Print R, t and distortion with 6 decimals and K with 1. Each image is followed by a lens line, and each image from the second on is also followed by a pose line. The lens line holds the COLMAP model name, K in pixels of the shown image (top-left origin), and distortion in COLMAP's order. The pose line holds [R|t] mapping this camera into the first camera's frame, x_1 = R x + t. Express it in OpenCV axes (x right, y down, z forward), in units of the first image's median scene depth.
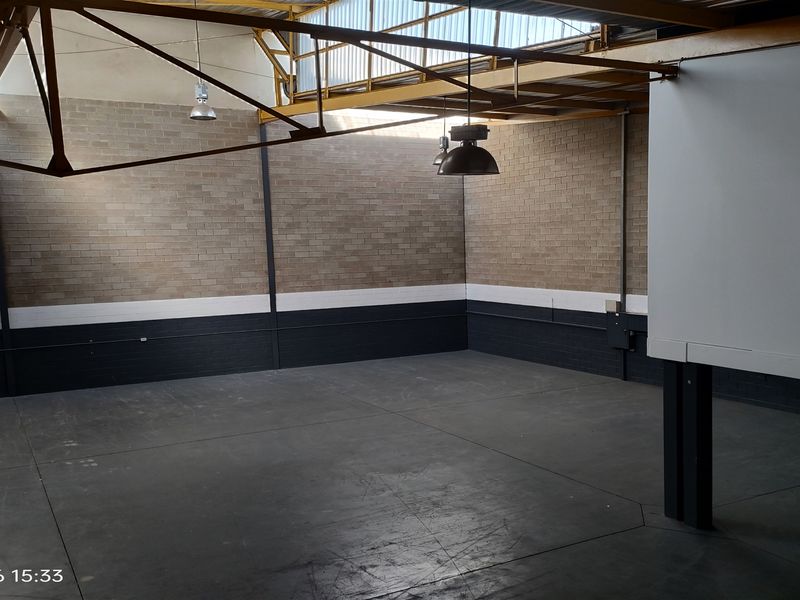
lens RADIAL K [[628.6, 0, 410.5], [0, 628.6, 322.0], [0, 0, 1]] dist [0.024937, 0.006344]
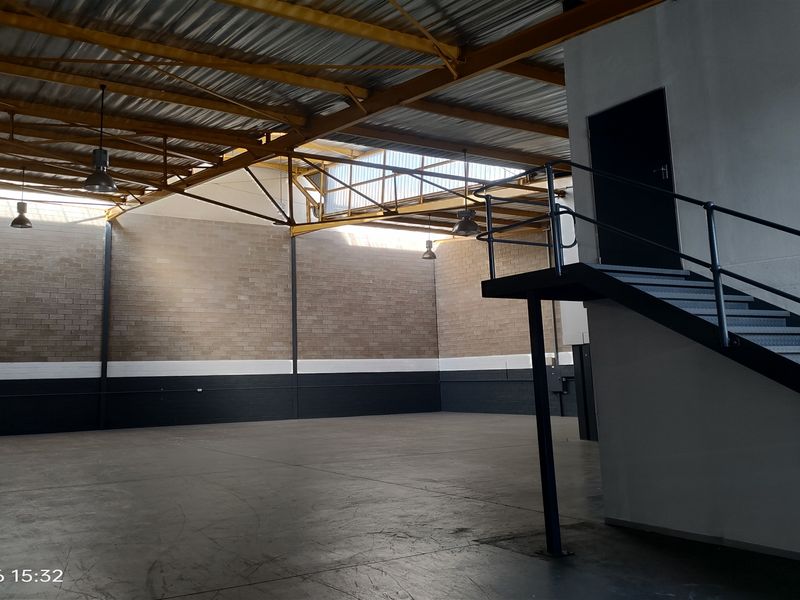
lens RADIAL K [[628.6, 0, 399.8], [0, 628.6, 300.3], [0, 0, 1]] dist [0.024937, 0.006344]
pose [[0.998065, 0.002701, 0.062118, -0.086643], [0.012715, 0.969076, -0.246436, 0.168772], [-0.060863, 0.246749, 0.967166, -0.324738]]
